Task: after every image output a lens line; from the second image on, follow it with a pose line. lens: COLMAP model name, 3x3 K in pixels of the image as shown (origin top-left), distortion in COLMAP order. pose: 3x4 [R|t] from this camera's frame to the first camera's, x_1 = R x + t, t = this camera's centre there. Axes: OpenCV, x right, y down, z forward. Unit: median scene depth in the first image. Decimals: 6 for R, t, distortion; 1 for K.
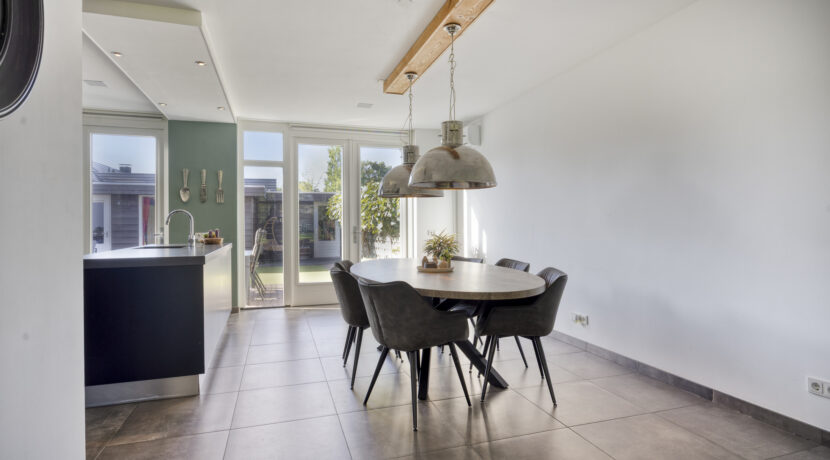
lens RADIAL K [[458.7, 0, 416.7], [0, 458.7, 225.9], [0, 0, 1]] dist [-0.001043, -0.000048]
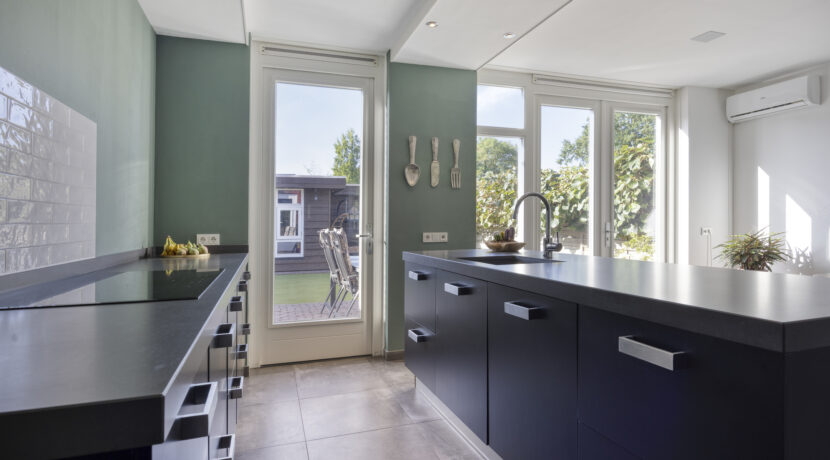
lens RADIAL K [[458.7, 0, 414.9], [0, 458.7, 225.4], [0, 0, 1]] dist [-0.001043, -0.000048]
pose [[0.999771, -0.002704, 0.021239, -0.496698], [0.002636, 0.999991, 0.003215, 0.002326], [-0.021248, -0.003158, 0.999769, 0.325890]]
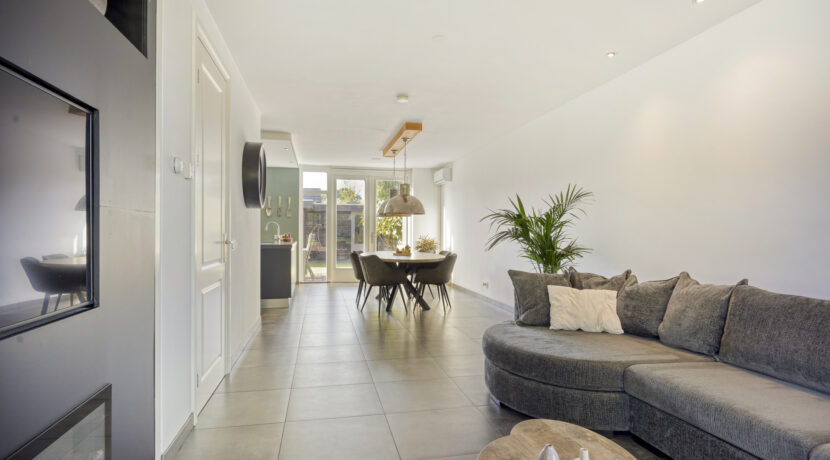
lens RADIAL K [[458.7, 0, 413.4], [0, 458.7, 234.7], [0, 0, 1]] dist [-0.001043, -0.000048]
pose [[0.995405, 0.011509, -0.095059, 0.163279], [-0.011036, 0.999924, 0.005505, -0.000774], [0.095115, -0.004431, 0.995456, -0.569264]]
